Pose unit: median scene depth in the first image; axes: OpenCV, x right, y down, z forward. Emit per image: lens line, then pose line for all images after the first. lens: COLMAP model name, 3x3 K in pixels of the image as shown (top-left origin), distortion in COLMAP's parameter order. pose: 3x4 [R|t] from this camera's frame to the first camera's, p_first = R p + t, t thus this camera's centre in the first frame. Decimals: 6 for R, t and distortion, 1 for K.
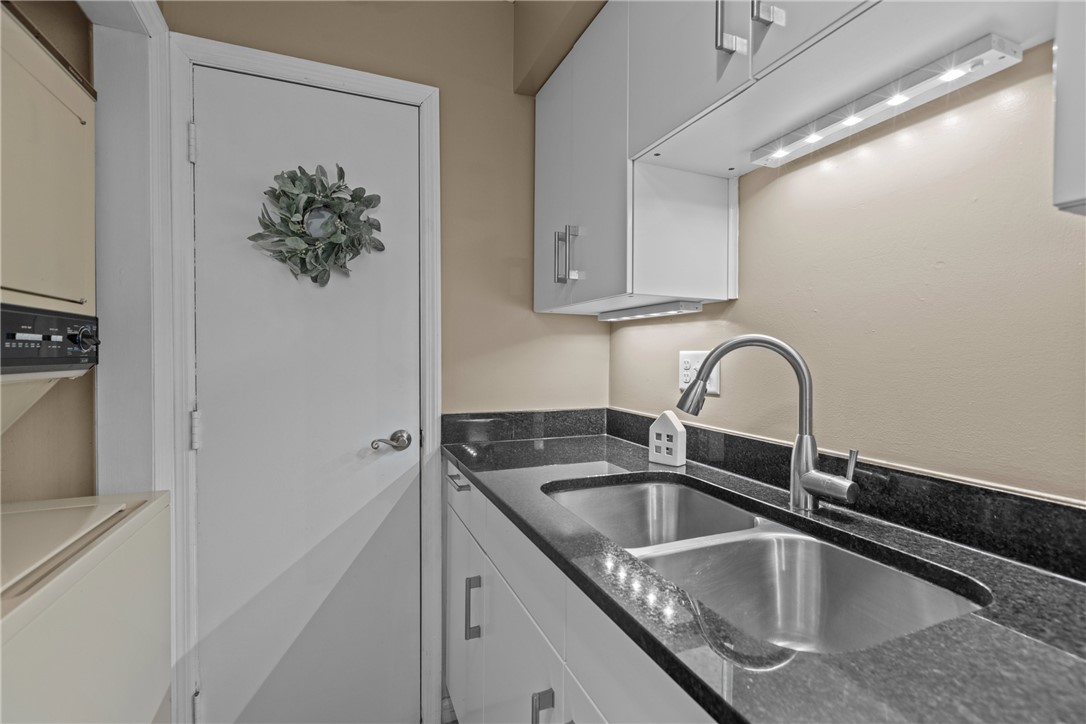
lens RADIAL K [[491.0, 0, 546.1], [0, 491.0, 358.8], [0, 0, 1]] dist [0.000292, 0.000056]
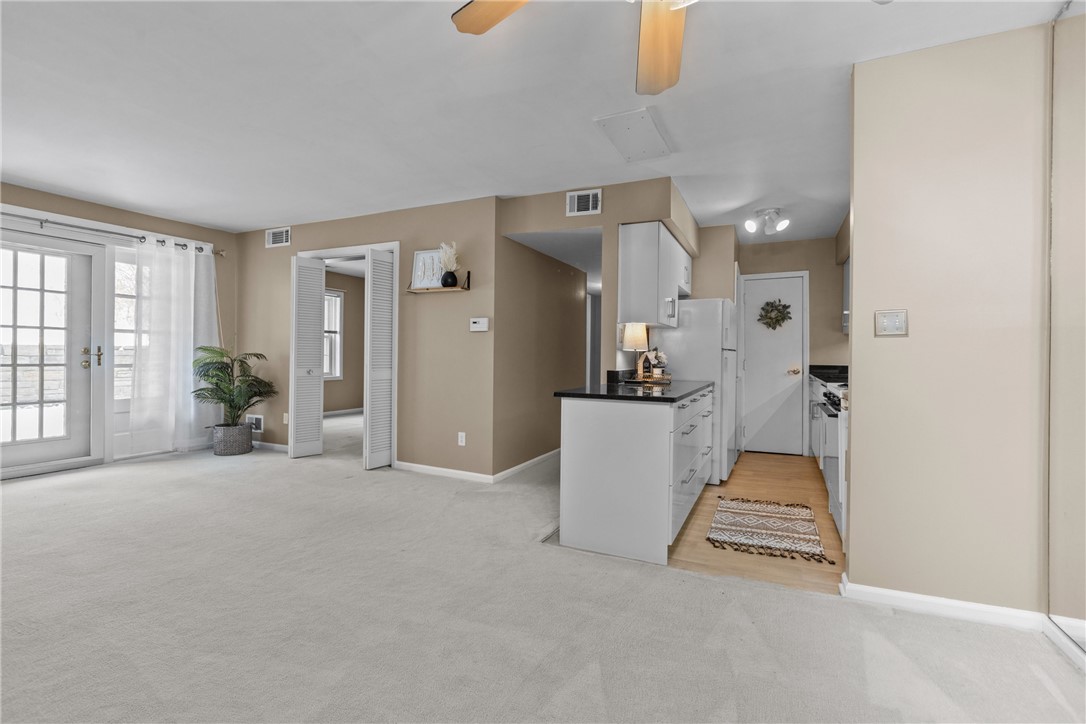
lens RADIAL K [[494.6, 0, 545.1], [0, 494.6, 356.7], [0, 0, 1]] dist [0.001089, 0.000069]
pose [[0.668147, 0.001051, -0.744029, 1.257131], [-0.010945, 0.999905, -0.008417, 0.118508], [0.743949, 0.013767, 0.668095, -2.995989]]
